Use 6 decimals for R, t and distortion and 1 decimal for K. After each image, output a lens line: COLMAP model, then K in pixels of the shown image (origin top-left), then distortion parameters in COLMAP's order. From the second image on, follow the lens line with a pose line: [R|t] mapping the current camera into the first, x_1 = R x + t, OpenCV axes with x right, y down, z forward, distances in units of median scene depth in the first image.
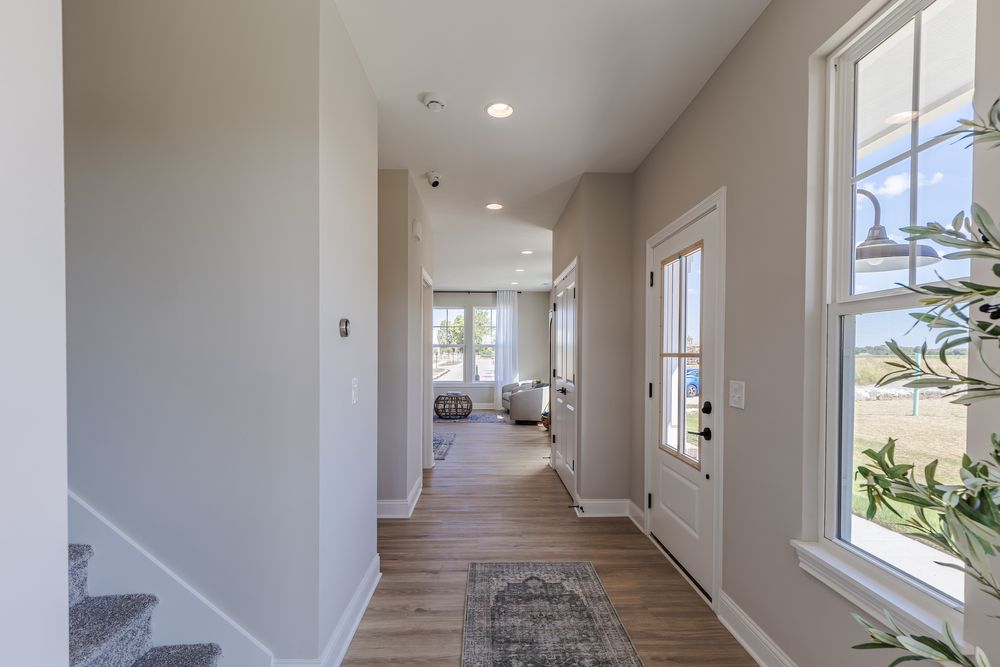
lens RADIAL K [[455.7, 0, 501.8], [0, 455.7, 359.0], [0, 0, 1]] dist [0.010057, -0.001046]
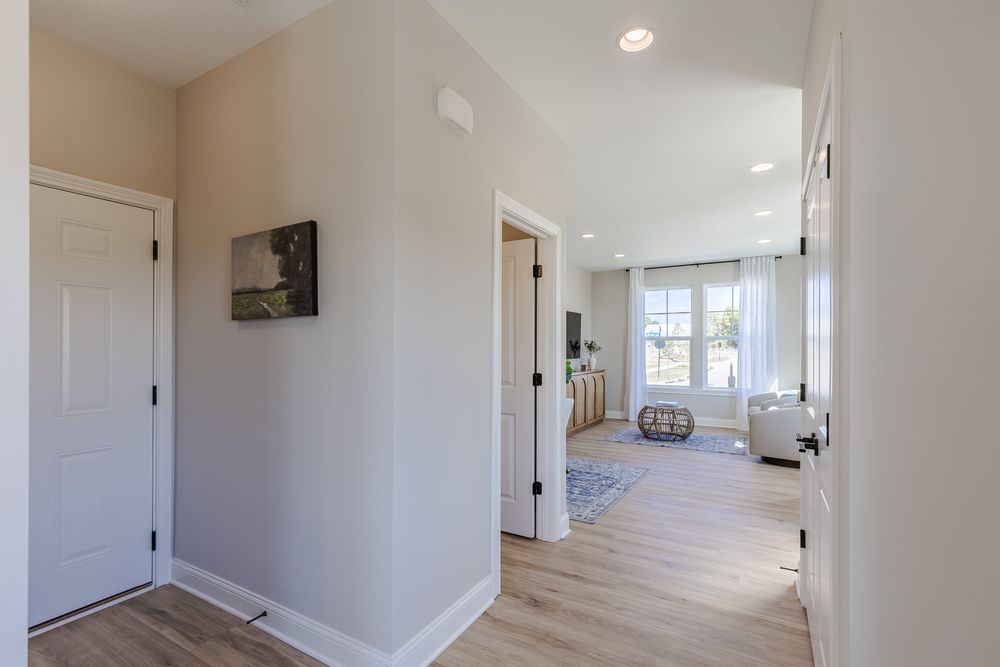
lens RADIAL K [[455.7, 0, 503.0], [0, 455.7, 346.2], [0, 0, 1]] dist [0.010057, -0.001046]
pose [[0.850356, 0.000854, -0.526208, 0.050018], [-0.009568, 0.999858, -0.013840, -0.003277], [0.526121, 0.016804, 0.850243, 0.226932]]
